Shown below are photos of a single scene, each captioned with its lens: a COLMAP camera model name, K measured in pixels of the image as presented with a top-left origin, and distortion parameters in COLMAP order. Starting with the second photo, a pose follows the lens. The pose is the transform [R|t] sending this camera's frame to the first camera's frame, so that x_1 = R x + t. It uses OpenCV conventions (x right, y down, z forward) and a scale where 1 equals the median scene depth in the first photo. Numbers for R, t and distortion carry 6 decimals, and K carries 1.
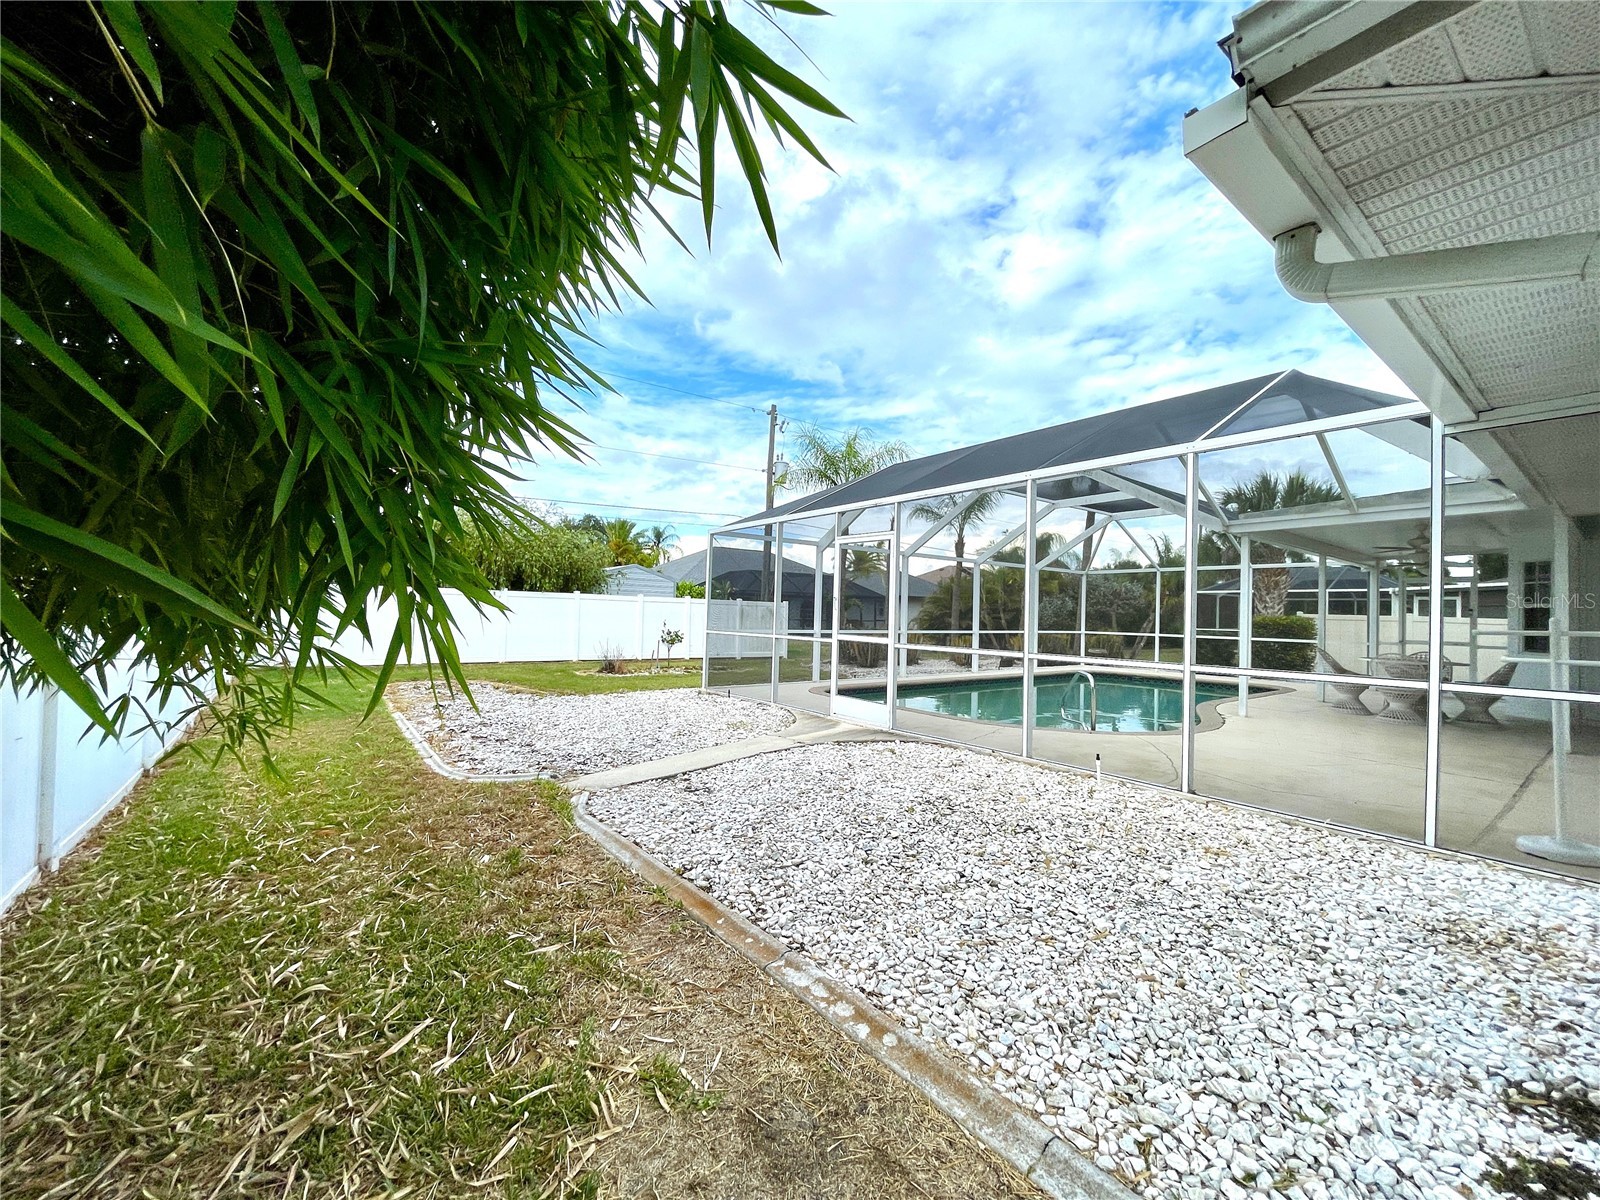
lens RADIAL K [[643.3, 0, 800.0], [0, 643.3, 600.0], [0, 0, 1]] dist [0.009846, -0.006623]
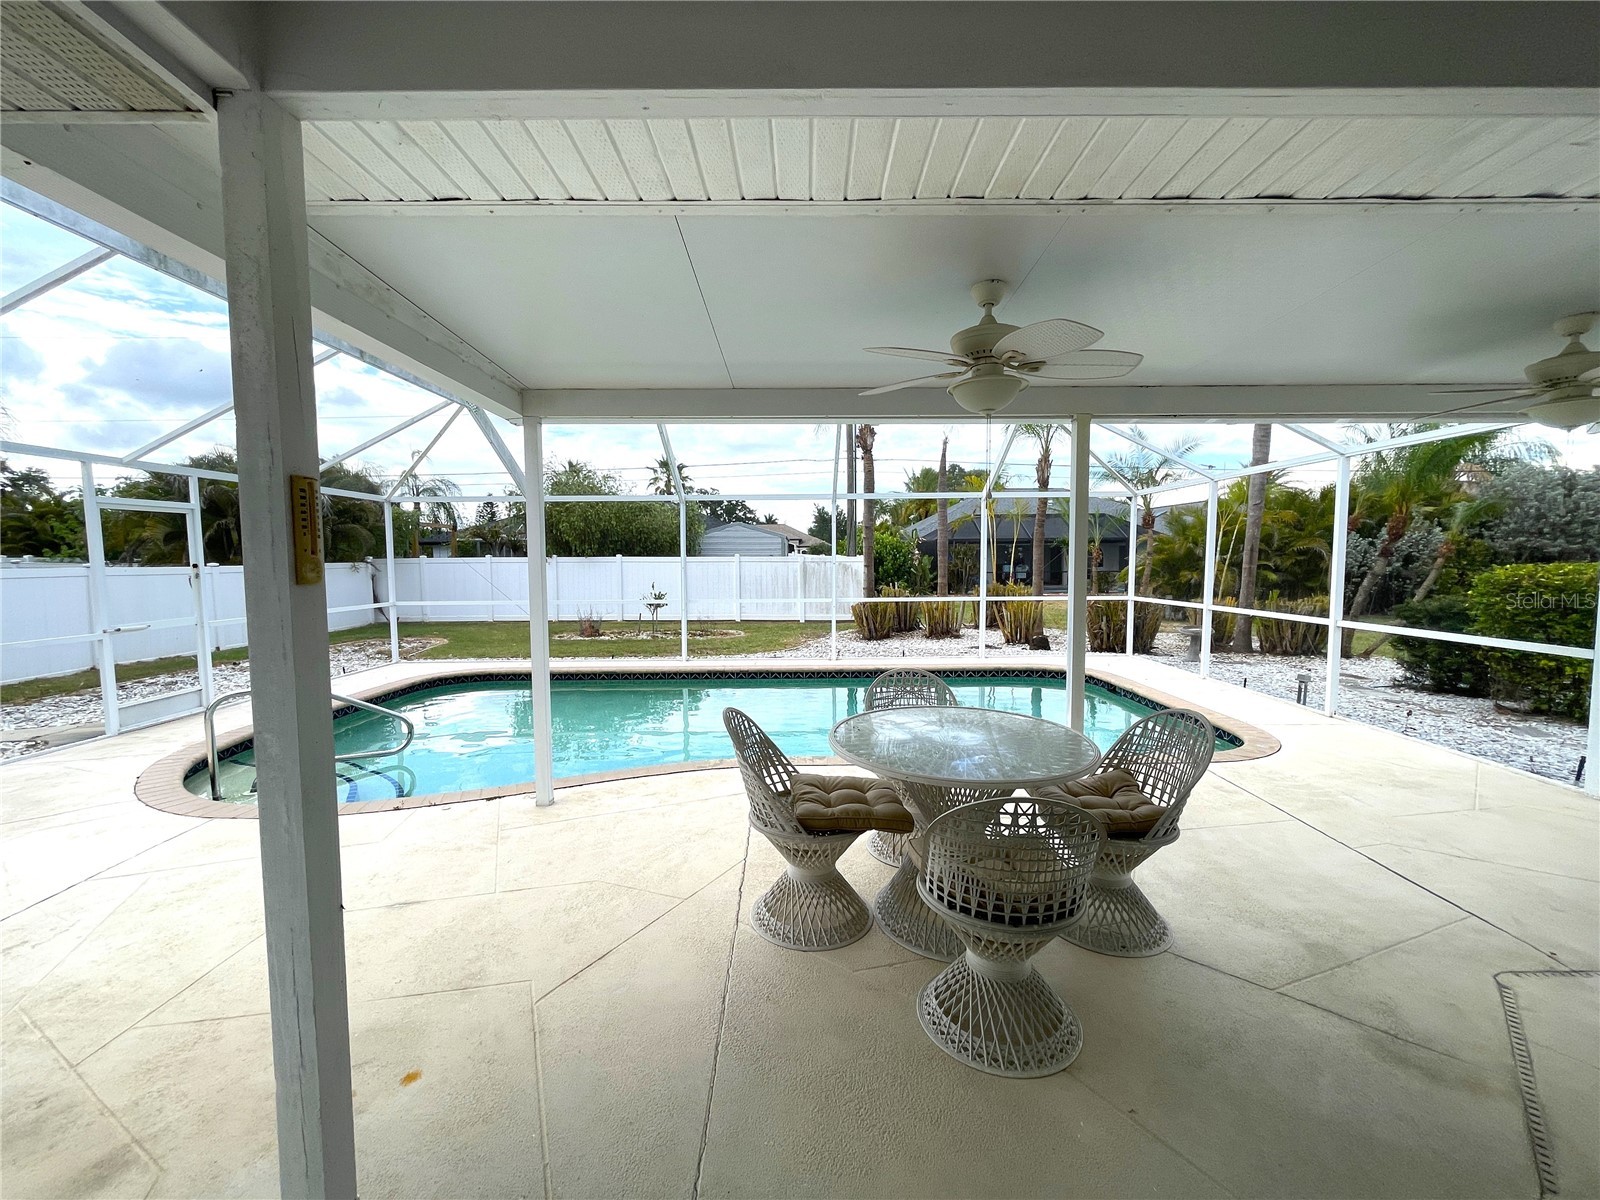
lens RADIAL K [[647.7, 0, 800.7], [0, 647.7, 592.9], [0, 0, 1]] dist [-0.007212, -0.000123]
pose [[0.793090, 0.002306, -0.609100, 0.561157], [0.038379, 0.997817, 0.053751, 0.004039], [0.607894, -0.066006, 0.791270, 0.364938]]
